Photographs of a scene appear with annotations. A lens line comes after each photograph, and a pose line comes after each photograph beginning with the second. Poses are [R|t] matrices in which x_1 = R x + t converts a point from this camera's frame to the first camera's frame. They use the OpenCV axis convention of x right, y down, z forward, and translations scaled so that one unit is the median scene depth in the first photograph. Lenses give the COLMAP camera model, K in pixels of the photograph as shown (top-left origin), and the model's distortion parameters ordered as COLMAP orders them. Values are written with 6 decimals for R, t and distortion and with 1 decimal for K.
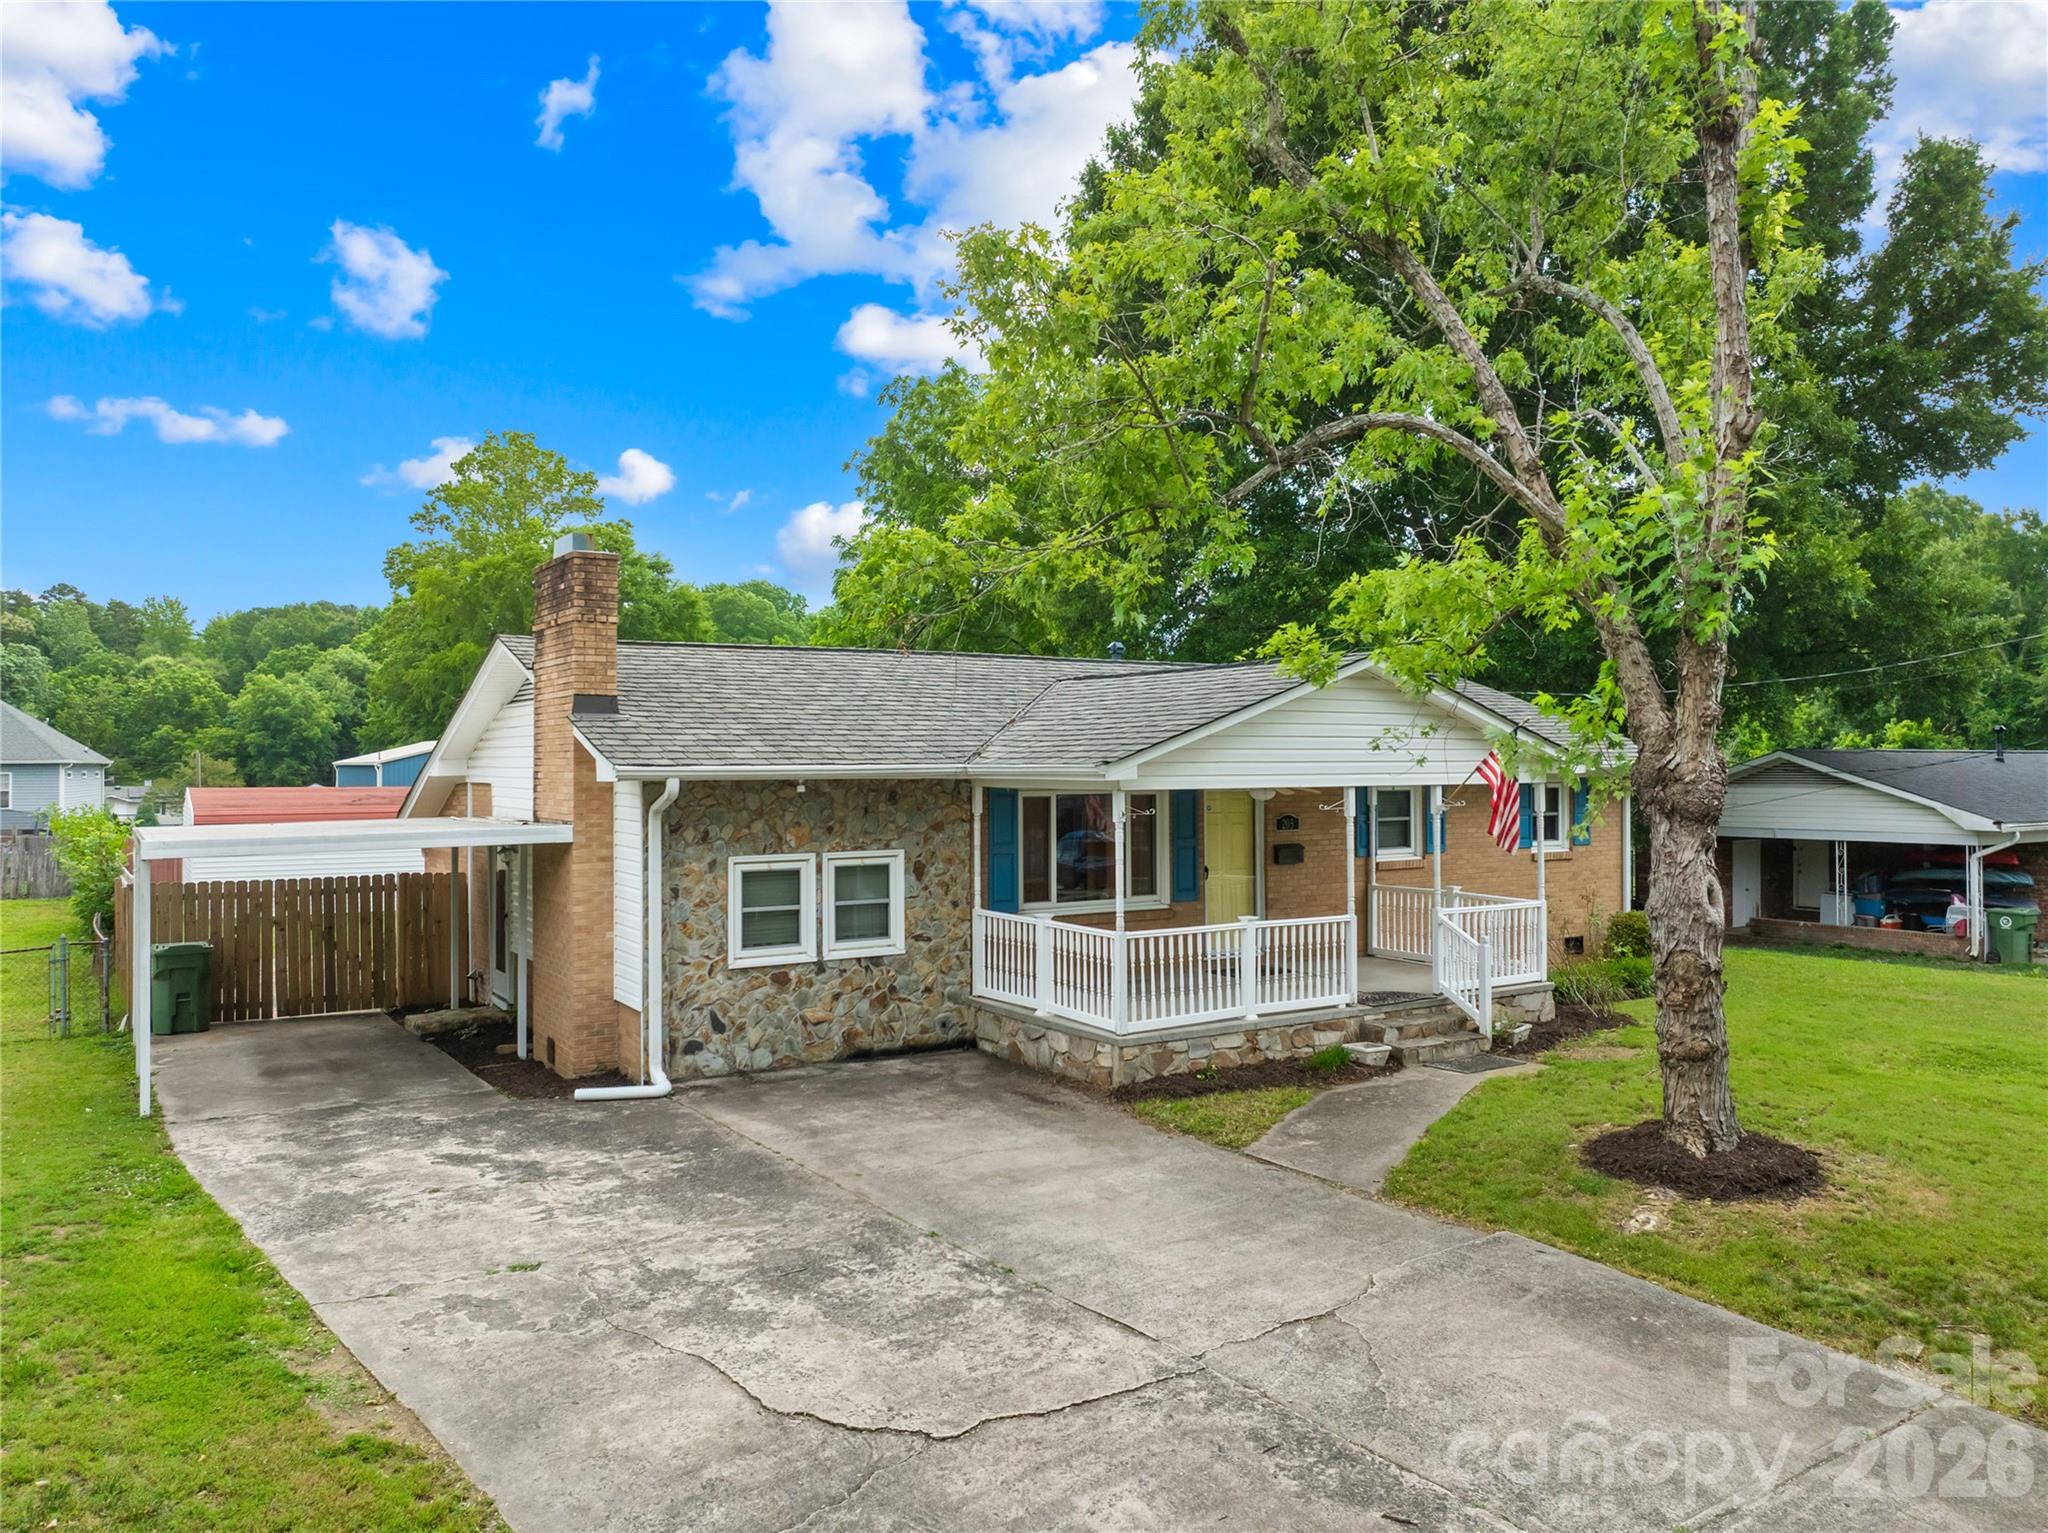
lens RADIAL K [[1413.1, 0, 1039.4], [0, 1413.1, 753.2], [0, 0, 1]] dist [-0.043531, 0.002067]
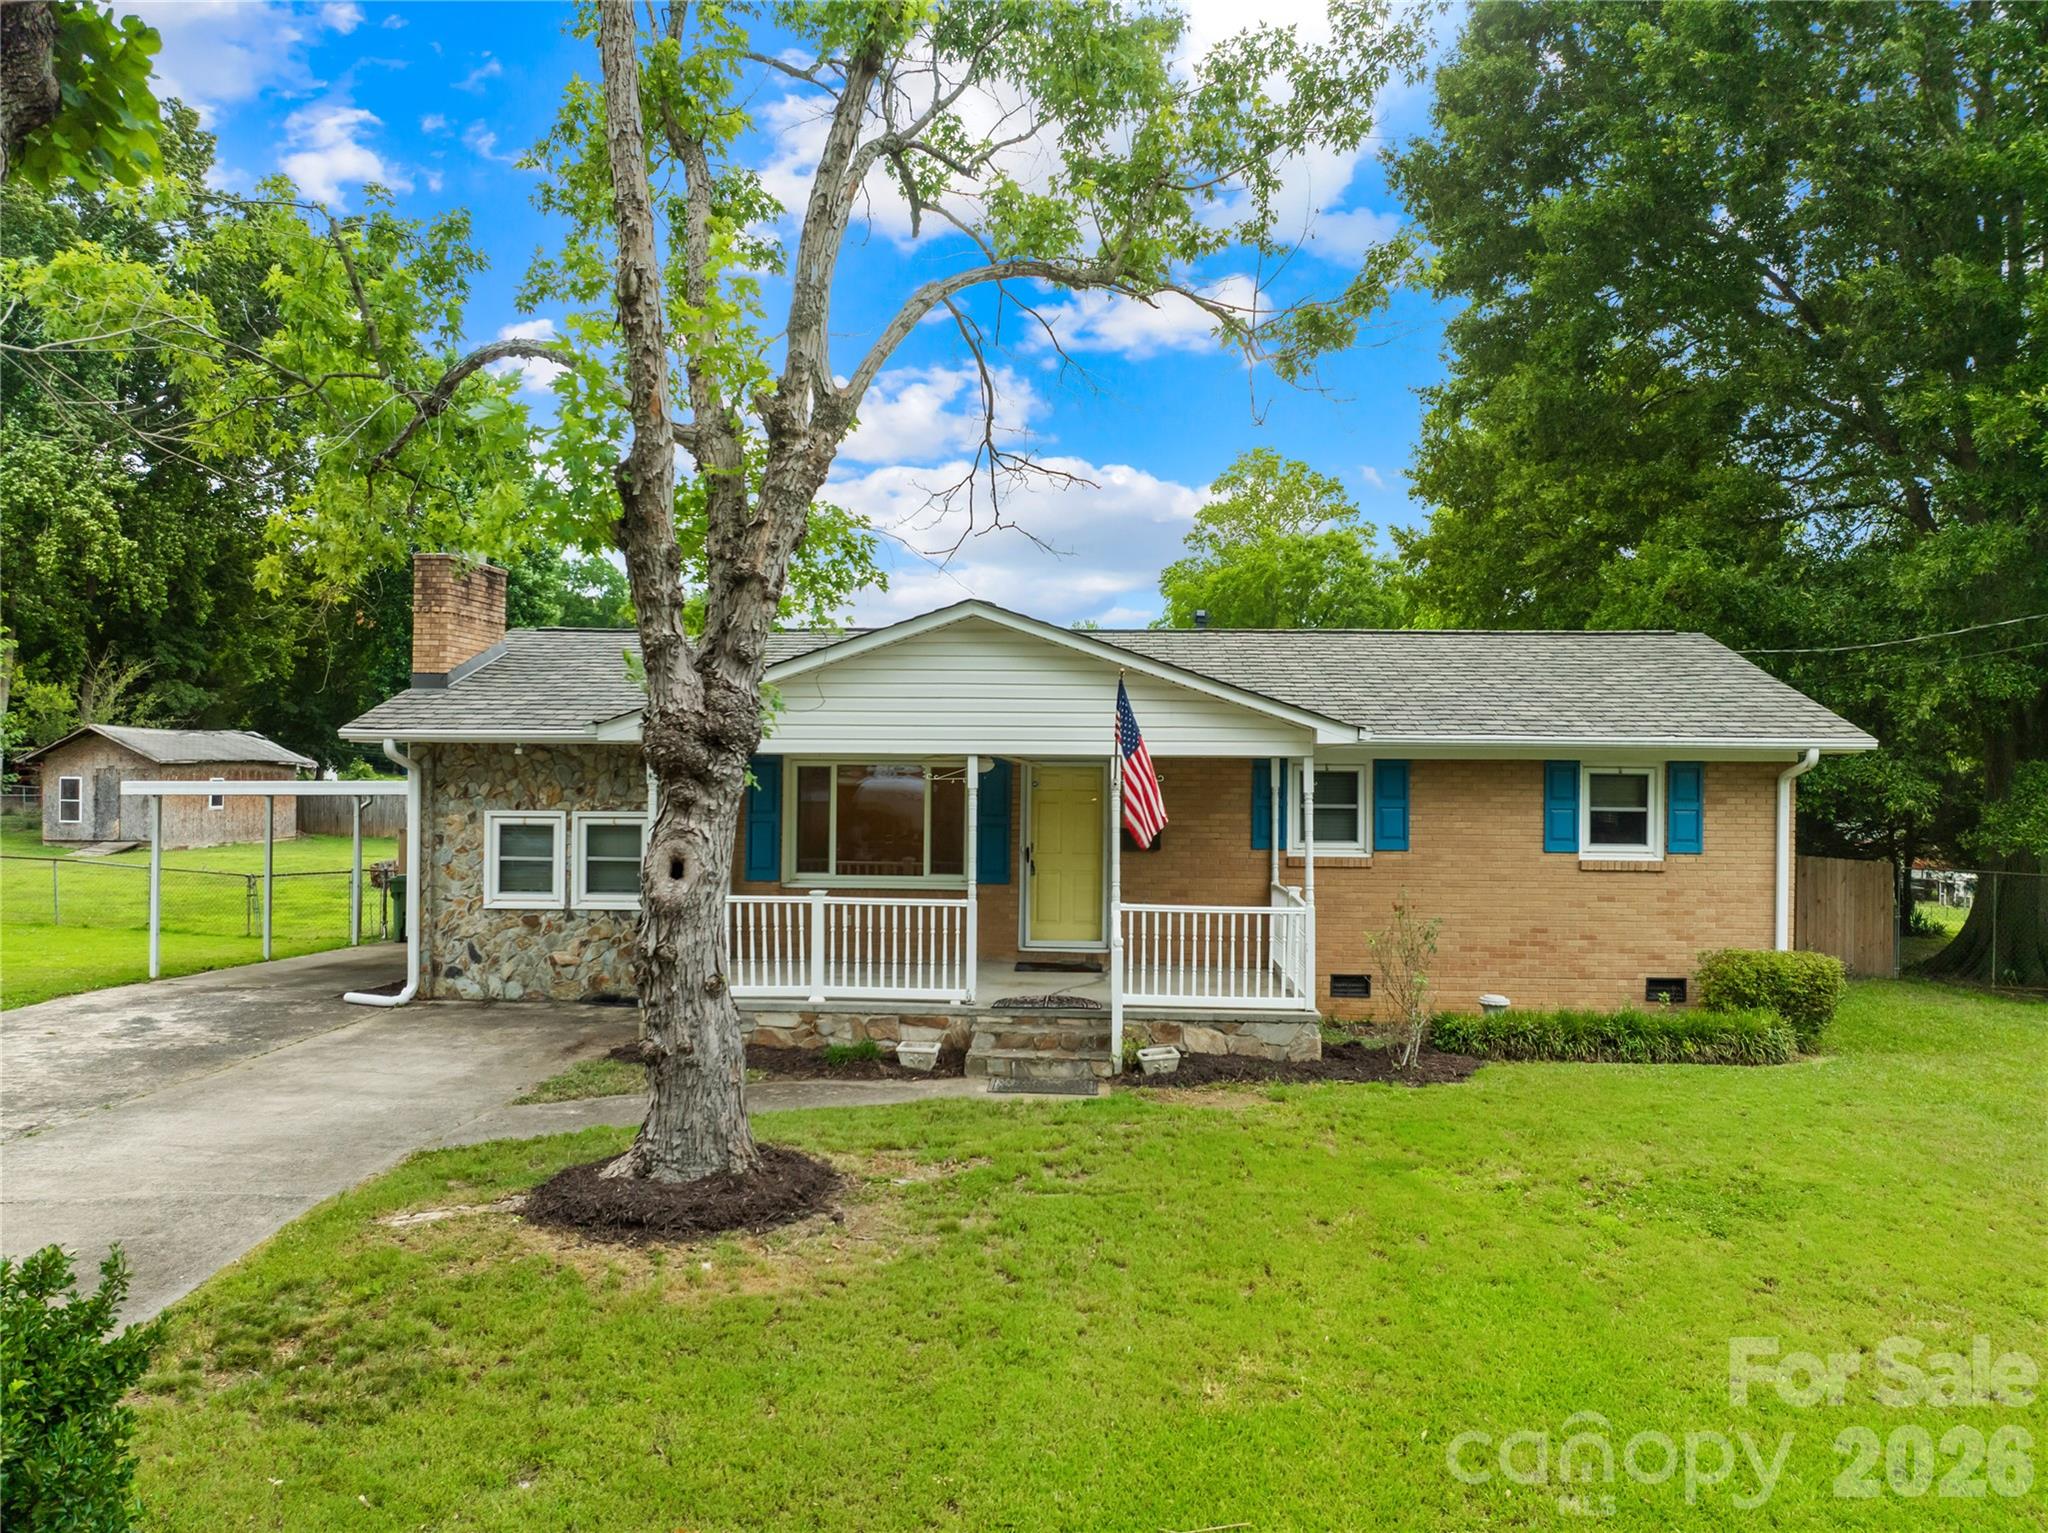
lens RADIAL K [[1413.1, 0, 1033.2], [0, 1413.1, 770.9], [0, 0, 1]] dist [-0.043531, 0.002067]
pose [[0.815528, 0.010358, -0.578624, 0.792708], [-0.006108, 0.999938, 0.009292, 0.027341], [0.578685, -0.004044, 0.815541, 0.321297]]
